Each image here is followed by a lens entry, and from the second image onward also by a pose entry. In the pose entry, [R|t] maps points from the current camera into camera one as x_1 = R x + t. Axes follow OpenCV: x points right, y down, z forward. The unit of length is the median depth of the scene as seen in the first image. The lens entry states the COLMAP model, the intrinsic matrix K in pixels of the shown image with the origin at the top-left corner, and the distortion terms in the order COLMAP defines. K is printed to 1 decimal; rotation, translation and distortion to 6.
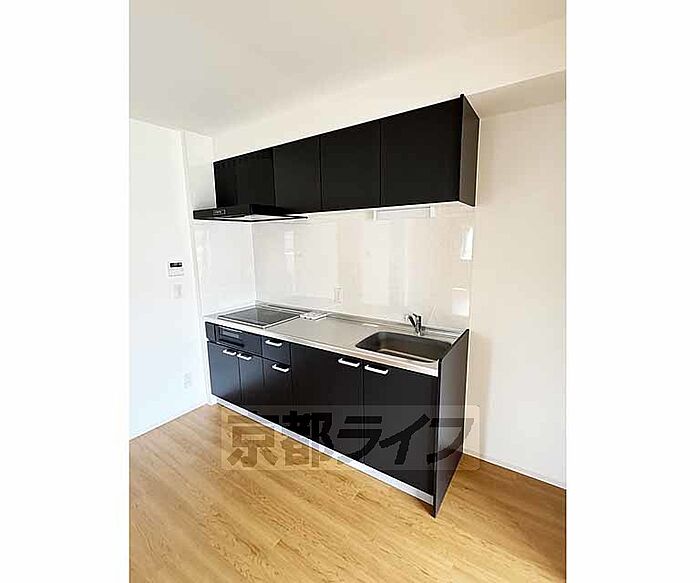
lens RADIAL K [[310.3, 0, 350.0], [0, 310.3, 291.5], [0, 0, 1]] dist [-0.001775, 0.000038]
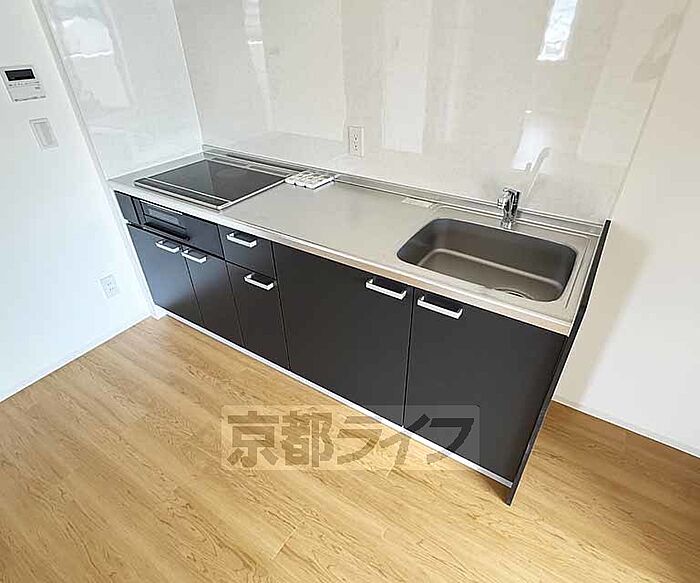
lens RADIAL K [[407.3, 0, 365.9], [0, 407.3, 294.0], [0, 0, 1]] dist [-0.000378, -0.000499]
pose [[0.999485, -0.009552, 0.030635, -0.052680], [-0.004287, 0.906365, 0.422473, -0.056128], [-0.031802, -0.422387, 0.905857, 0.318836]]
